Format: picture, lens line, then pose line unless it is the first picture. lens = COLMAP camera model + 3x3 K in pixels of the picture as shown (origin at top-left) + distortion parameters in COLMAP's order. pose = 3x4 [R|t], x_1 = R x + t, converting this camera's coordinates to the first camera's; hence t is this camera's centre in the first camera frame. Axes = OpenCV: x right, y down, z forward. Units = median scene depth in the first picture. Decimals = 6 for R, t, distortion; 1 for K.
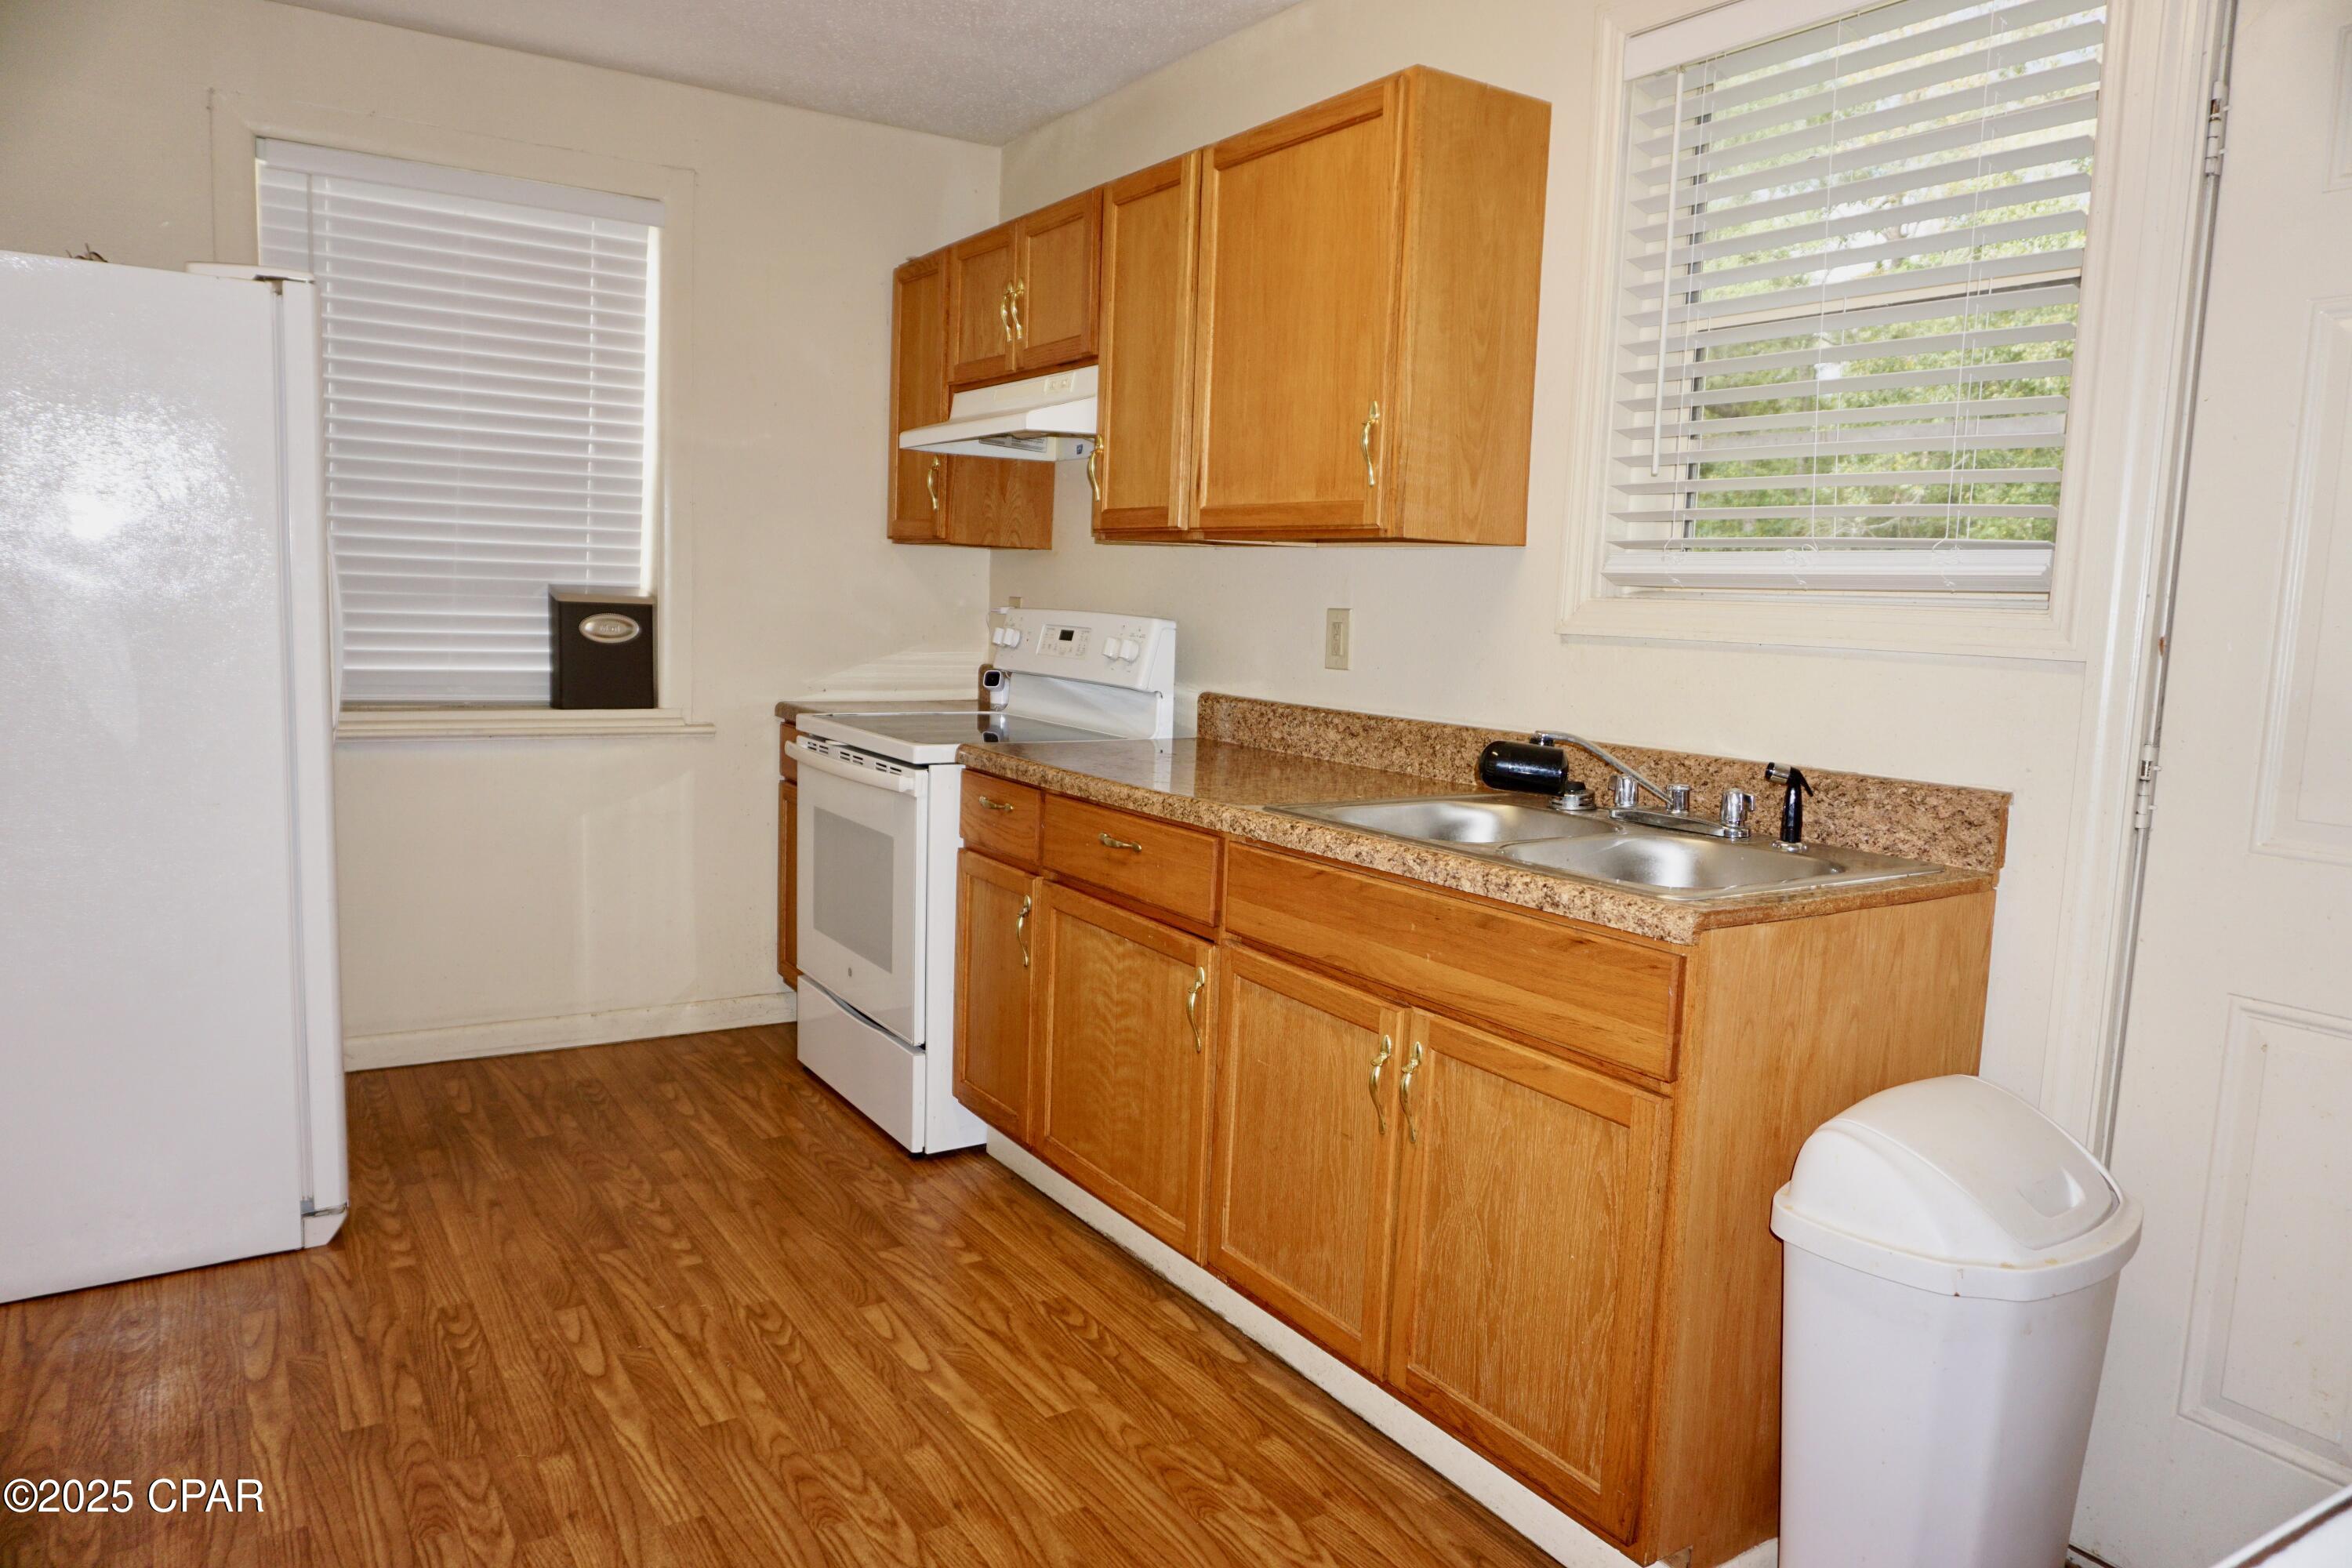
lens RADIAL K [[1589.1, 0, 1165.6], [0, 1589.1, 783.2], [0, 0, 1]] dist [-0.038166, 0.035830]
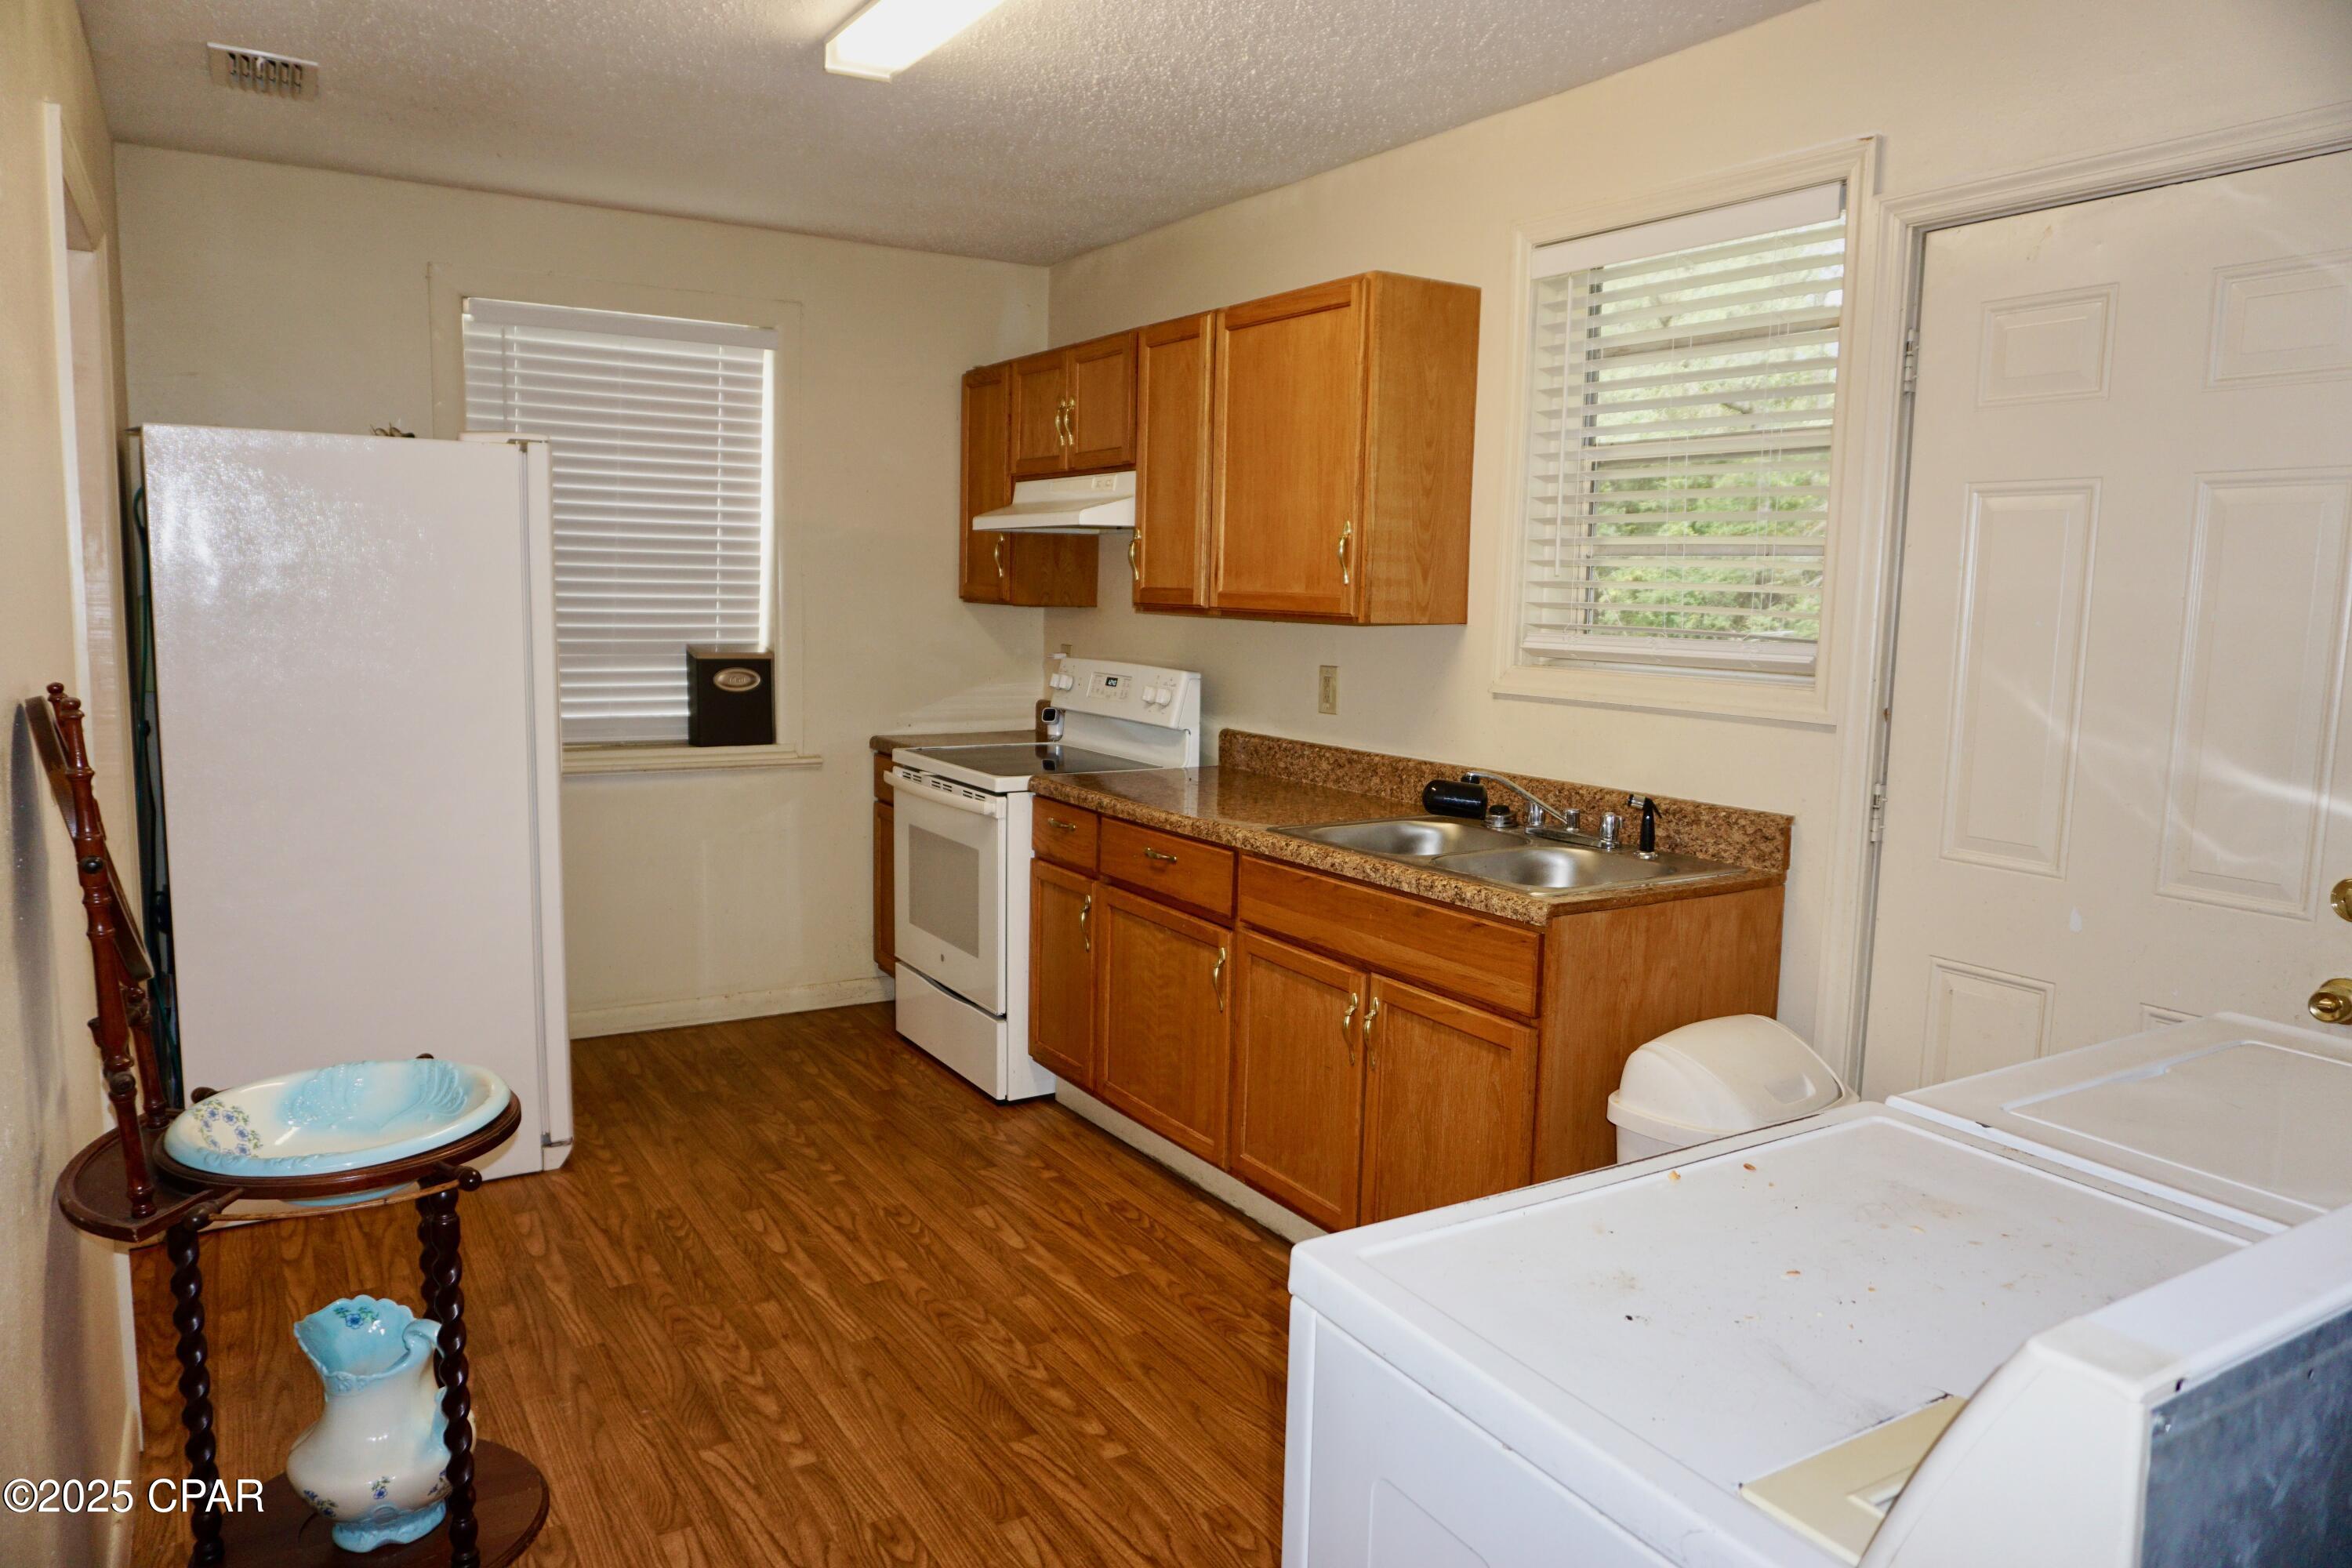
lens RADIAL K [[1589.1, 0, 1174.3], [0, 1589.1, 763.1], [0, 0, 1]] dist [-0.038166, 0.035830]
pose [[0.999849, -0.013252, -0.011197, -0.001296], [0.013170, 0.999886, -0.007388, -0.028815], [0.011294, 0.007239, 0.999910, -0.317500]]
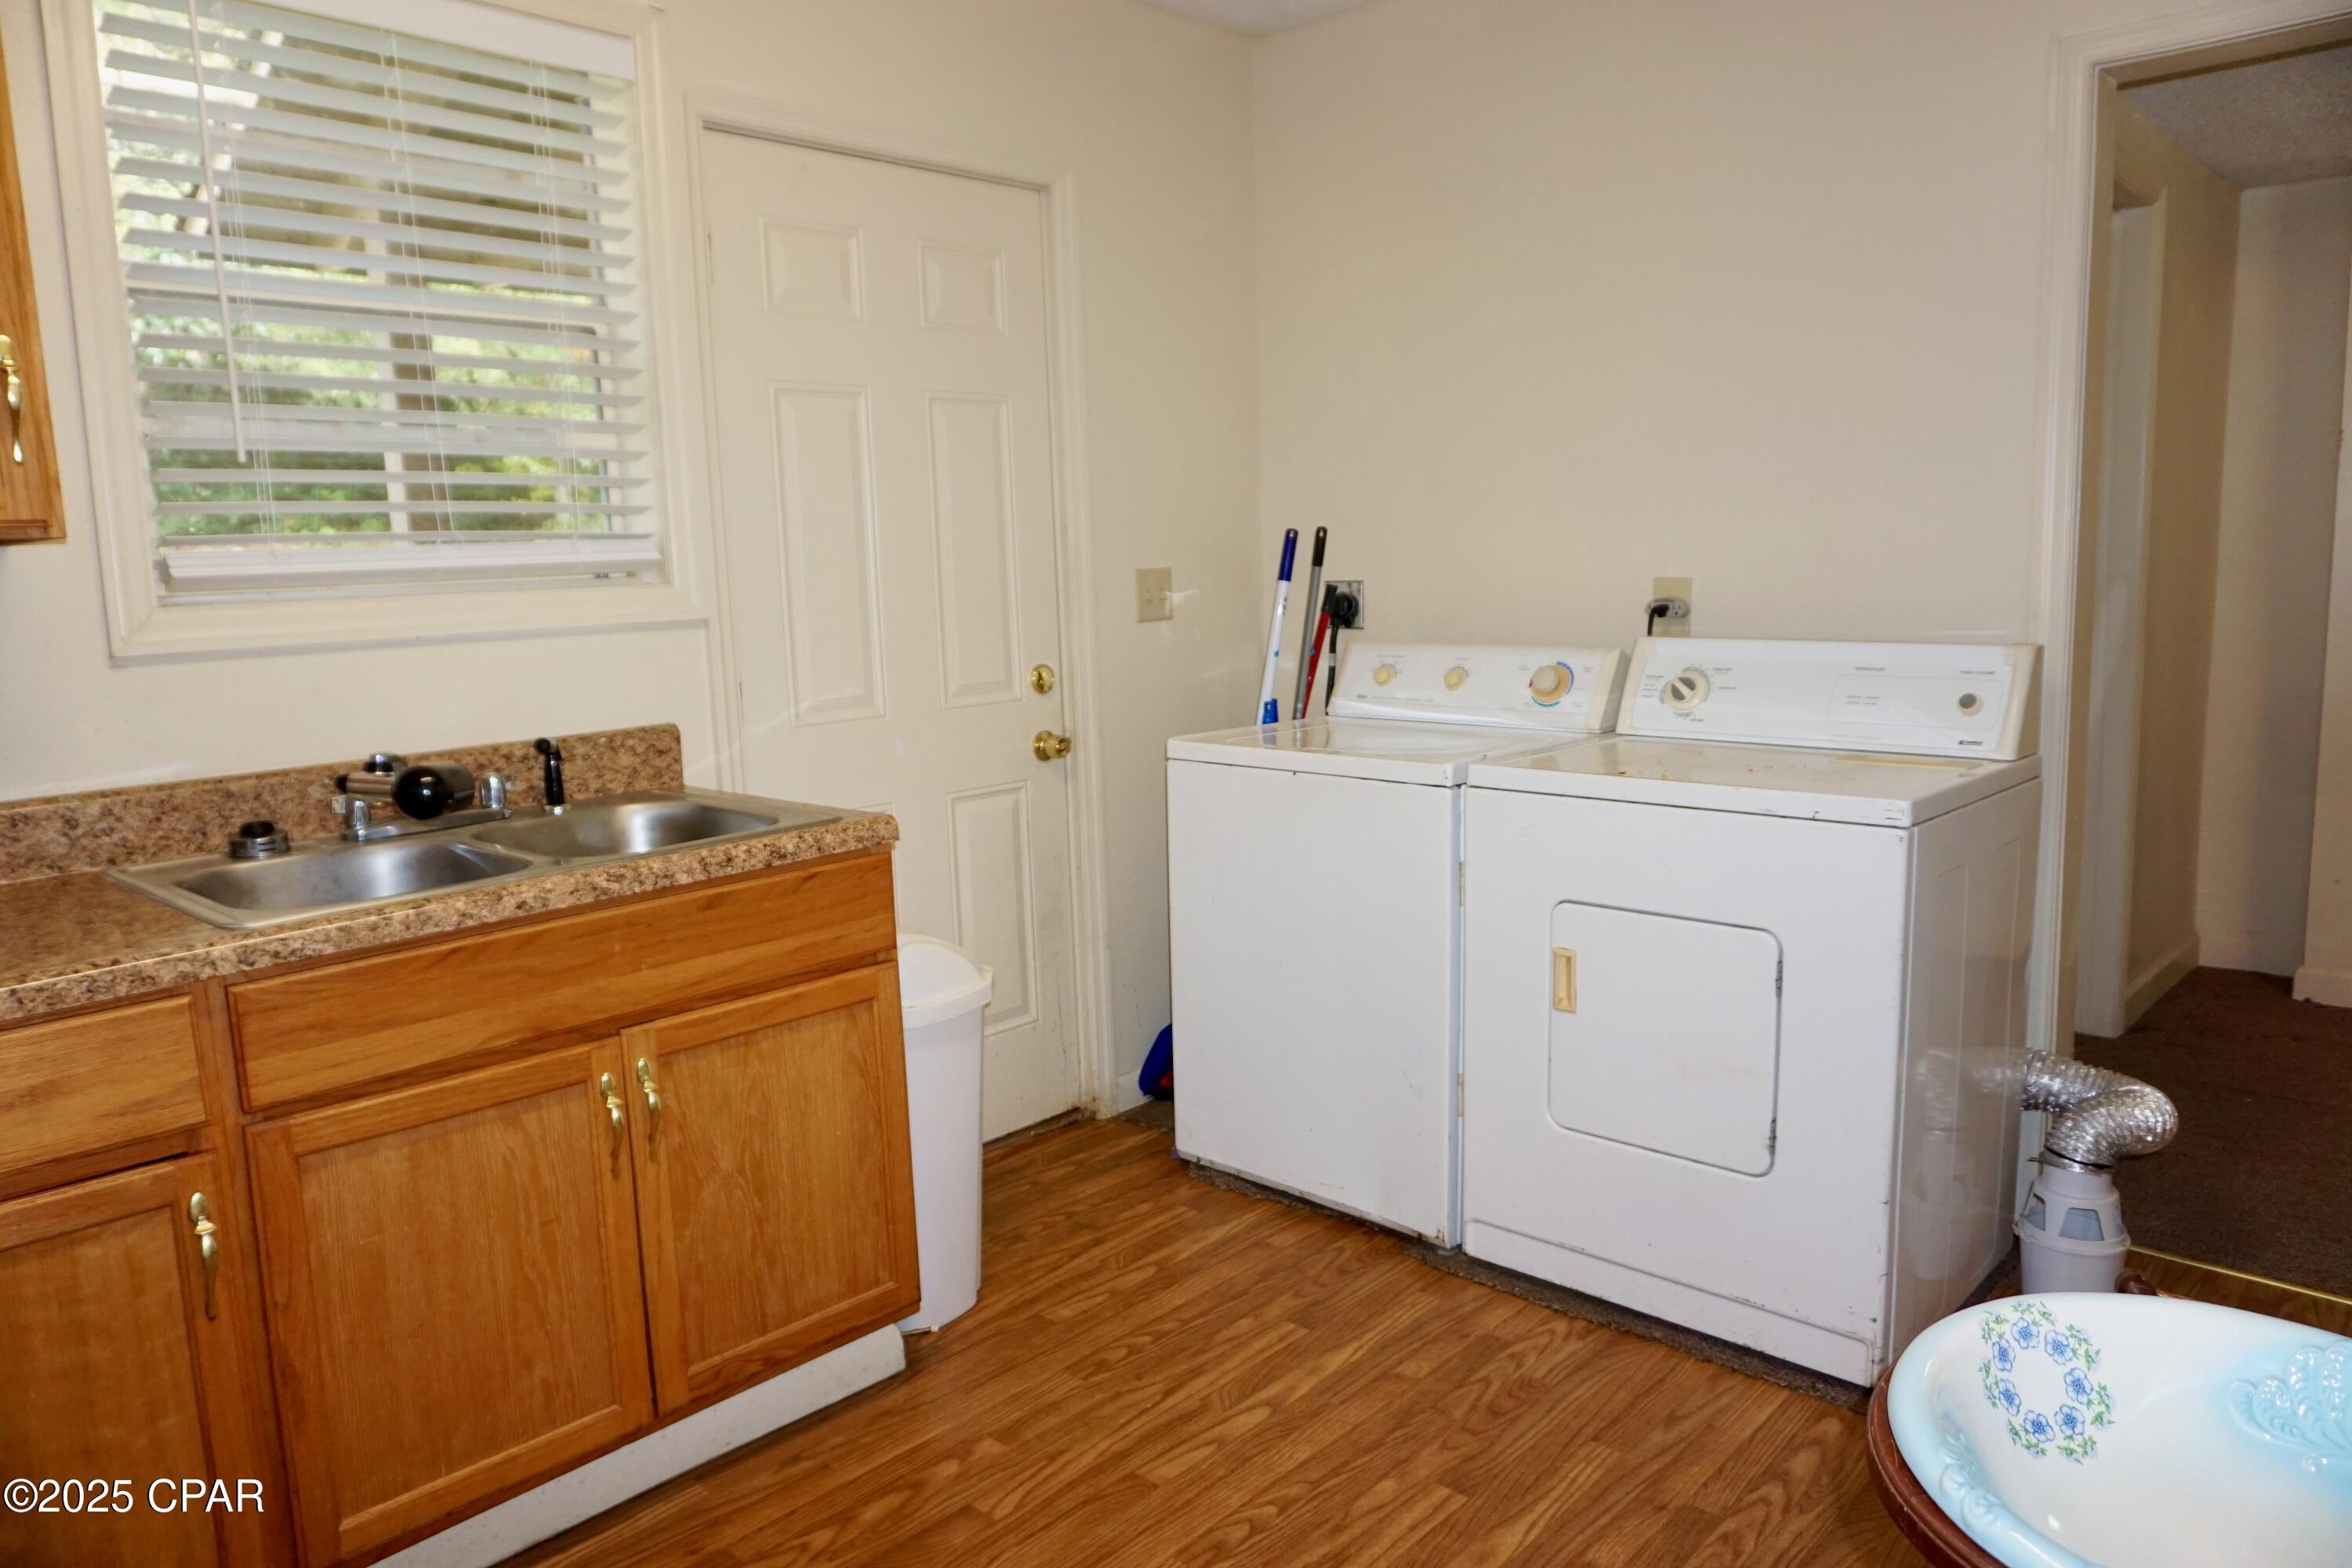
lens RADIAL K [[1589.1, 0, 1189.7], [0, 1589.1, 800.0], [0, 0, 1]] dist [-0.038166, 0.035830]
pose [[-0.275564, -0.164877, 0.947037, -0.952111], [0.144180, 0.966948, 0.210296, -0.167370], [-0.950408, 0.194494, -0.242684, 1.066265]]
